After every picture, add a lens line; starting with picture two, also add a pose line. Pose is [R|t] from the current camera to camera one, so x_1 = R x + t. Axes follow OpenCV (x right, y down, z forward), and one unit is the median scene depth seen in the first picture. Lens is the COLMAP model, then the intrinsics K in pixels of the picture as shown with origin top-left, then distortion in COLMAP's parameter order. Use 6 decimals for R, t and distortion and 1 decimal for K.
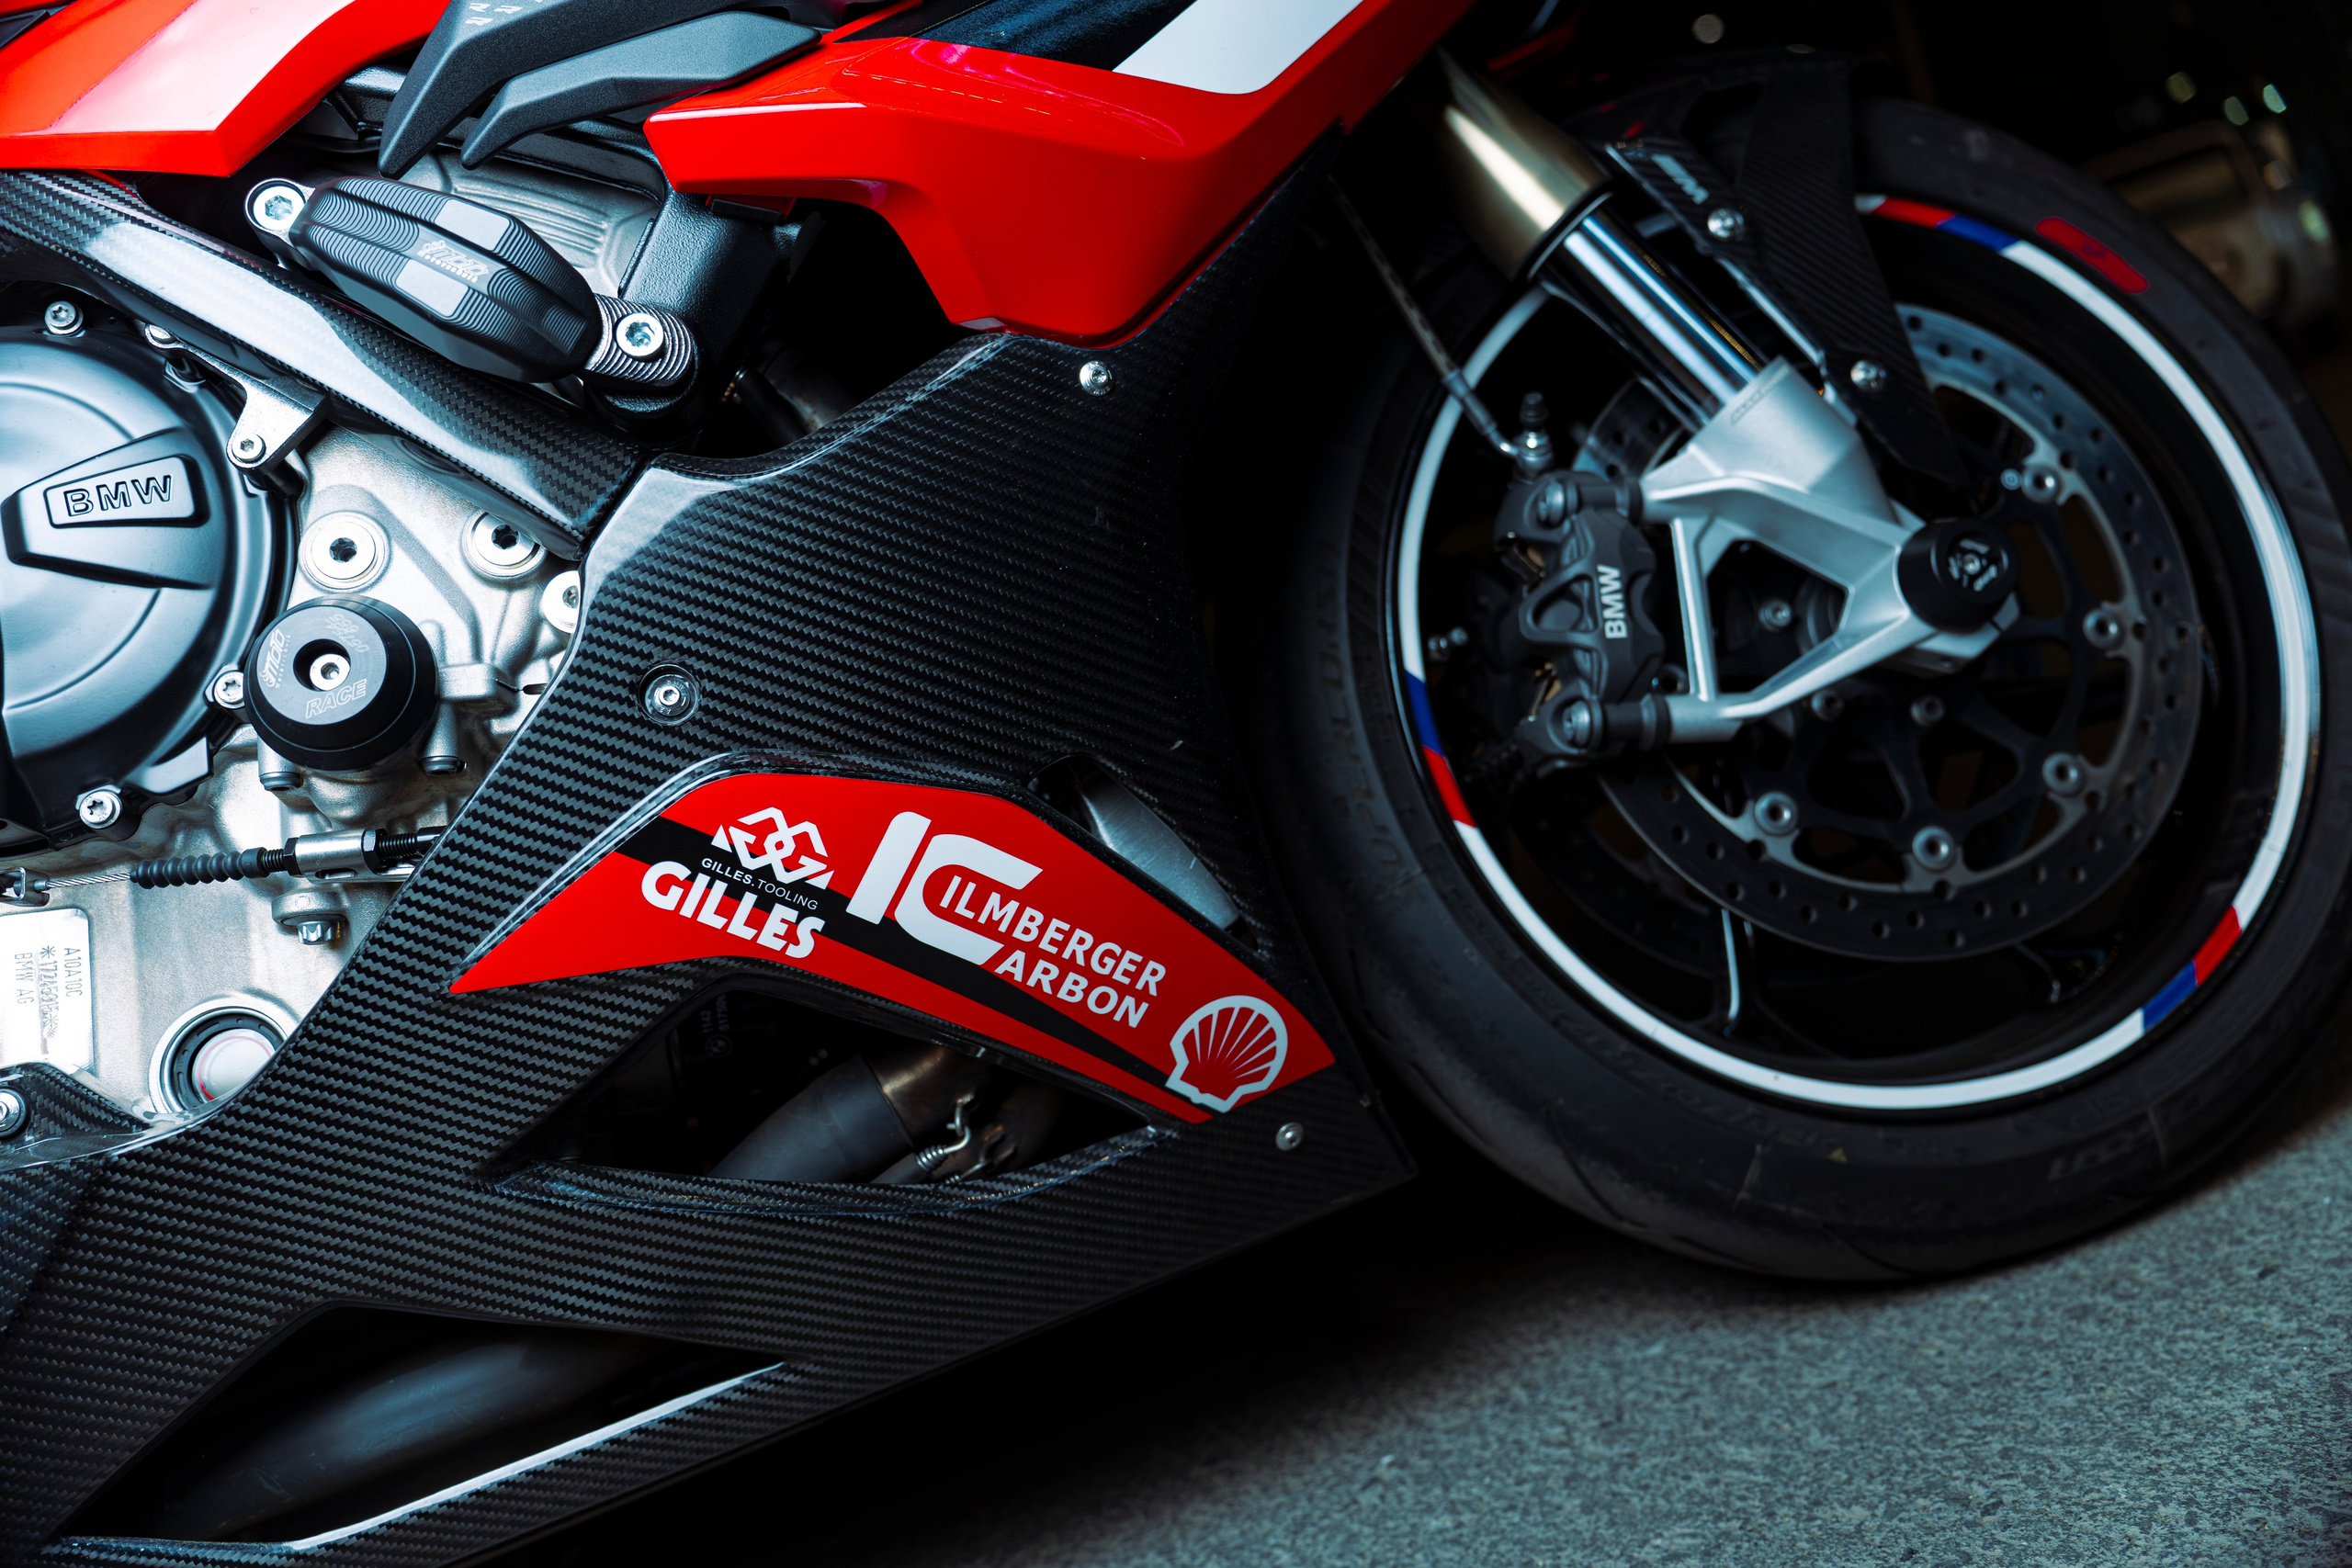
lens RADIAL K [[2128.0, 0, 1176.0], [0, 2128.0, 784.0], [0, 0, 1]] dist [-0.001942, -0.003152]
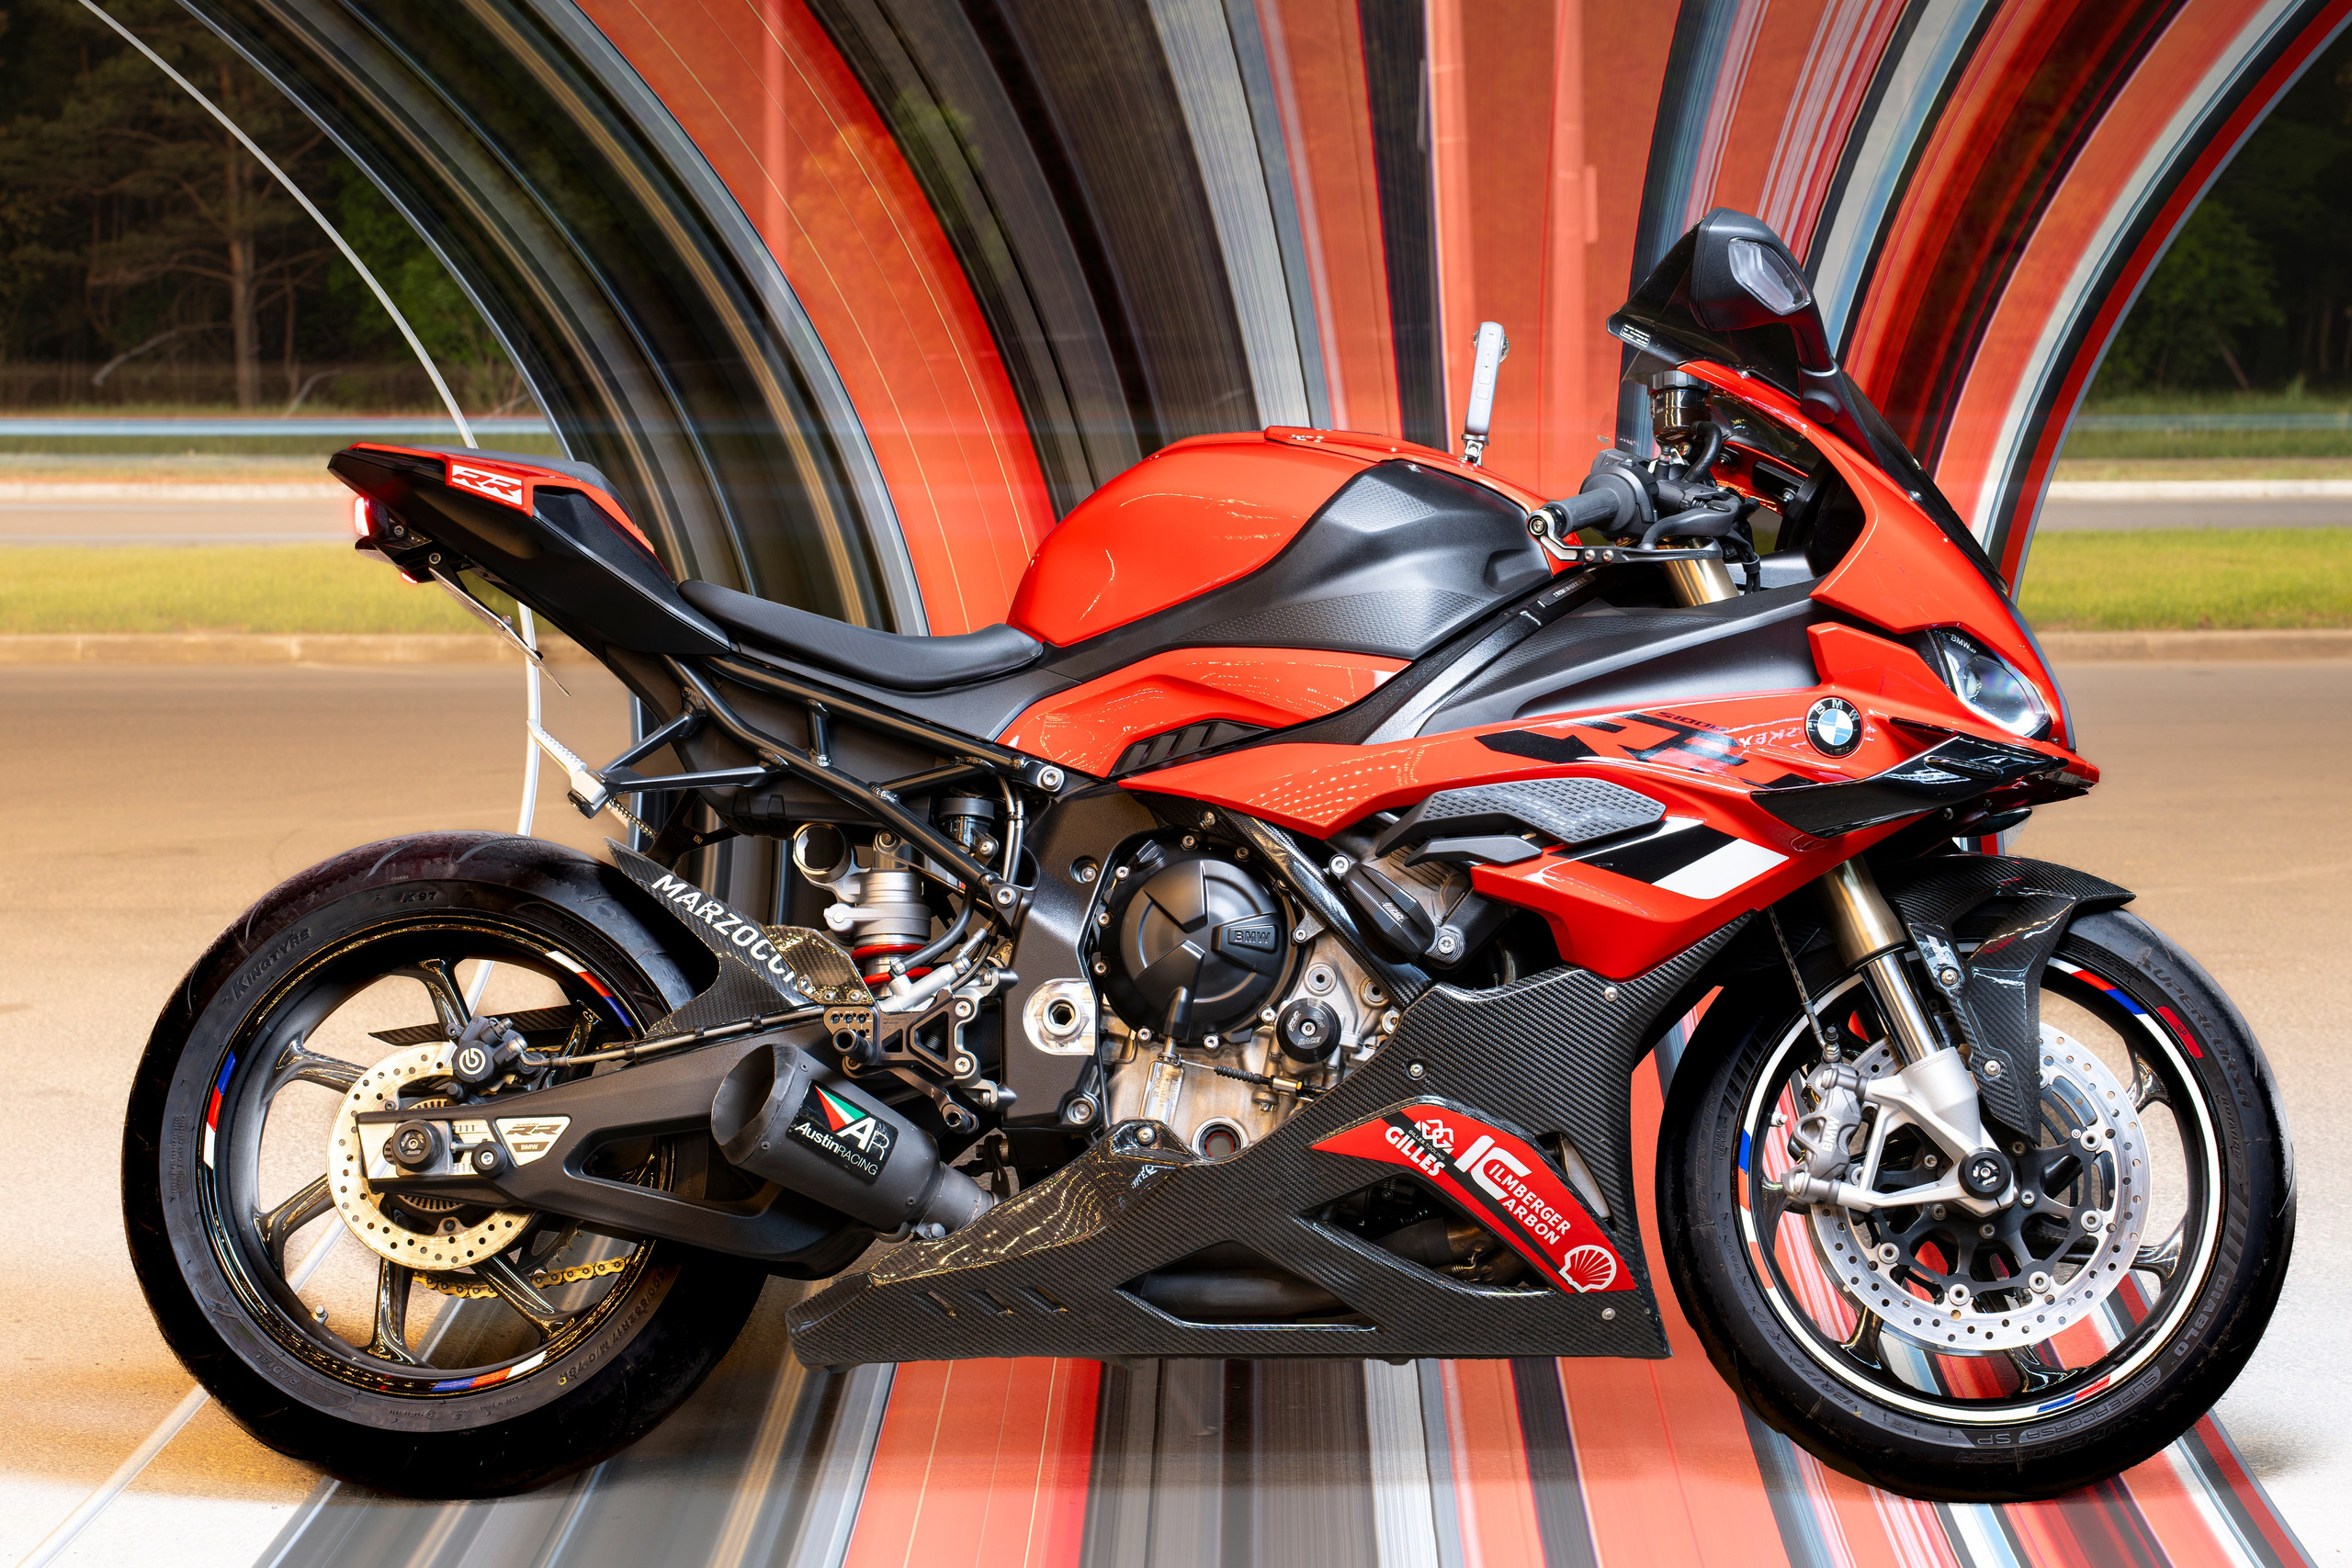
lens RADIAL K [[4764.6, 0, 1176.0], [0, 4764.6, 784.0], [0, 0, 1]] dist [0.028464, 0.051076]
pose [[0.925187, 0.299164, -0.233516, 0.759803], [-0.297953, 0.953686, 0.041308, -0.527629], [0.235059, 0.031359, 0.971475, -4.803132]]
